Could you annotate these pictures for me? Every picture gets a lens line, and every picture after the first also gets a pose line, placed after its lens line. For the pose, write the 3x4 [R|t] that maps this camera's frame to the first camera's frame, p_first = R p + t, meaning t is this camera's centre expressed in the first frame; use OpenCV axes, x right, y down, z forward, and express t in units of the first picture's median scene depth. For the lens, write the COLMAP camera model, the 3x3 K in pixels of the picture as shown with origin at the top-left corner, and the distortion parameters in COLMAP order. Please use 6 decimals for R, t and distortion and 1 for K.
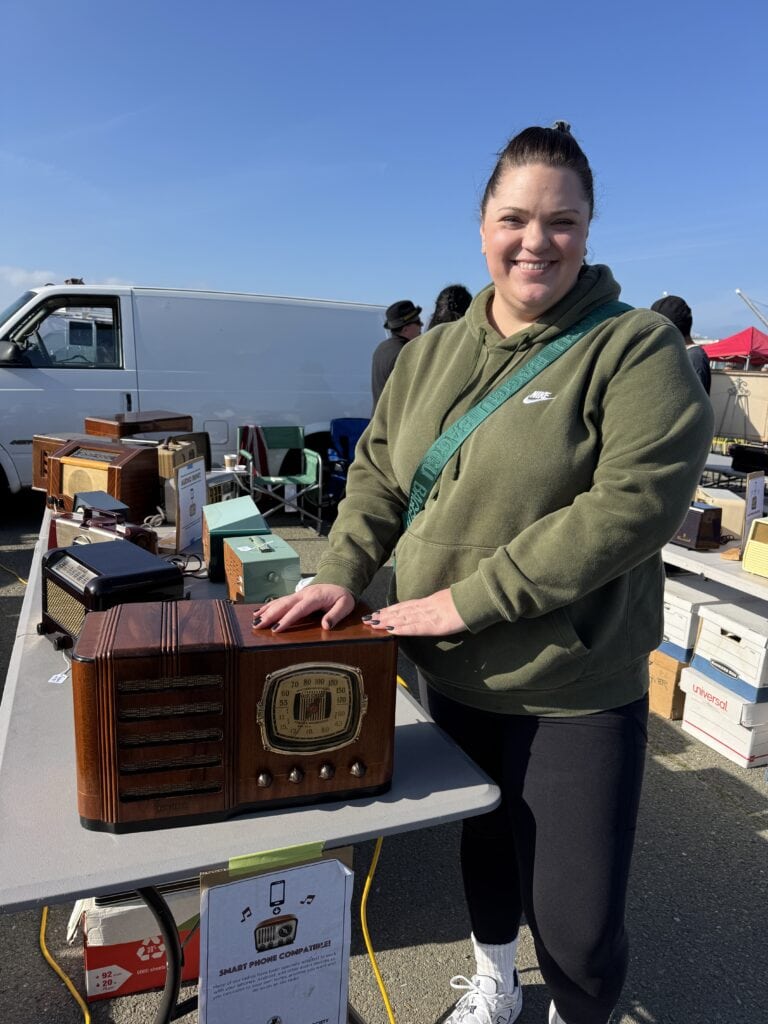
lens RADIAL K [[722.6, 0, 382.5], [0, 722.6, 517.5], [0, 0, 1]] dist [0.054184, -0.068658]
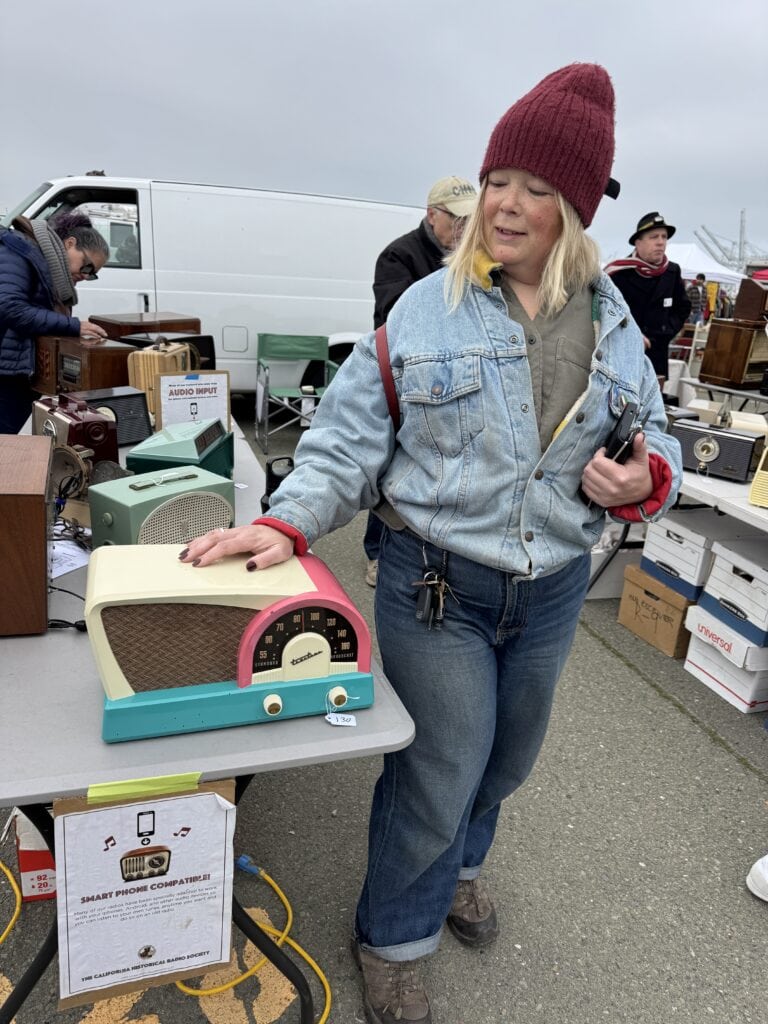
lens RADIAL K [[722.6, 0, 389.6], [0, 722.6, 519.4], [0, 0, 1]] dist [0.054184, -0.068658]
pose [[0.997010, 0.046845, -0.061455, 0.112644], [-0.039739, 0.992896, 0.112157, 0.009317], [0.066272, -0.109379, 0.991788, 0.081688]]
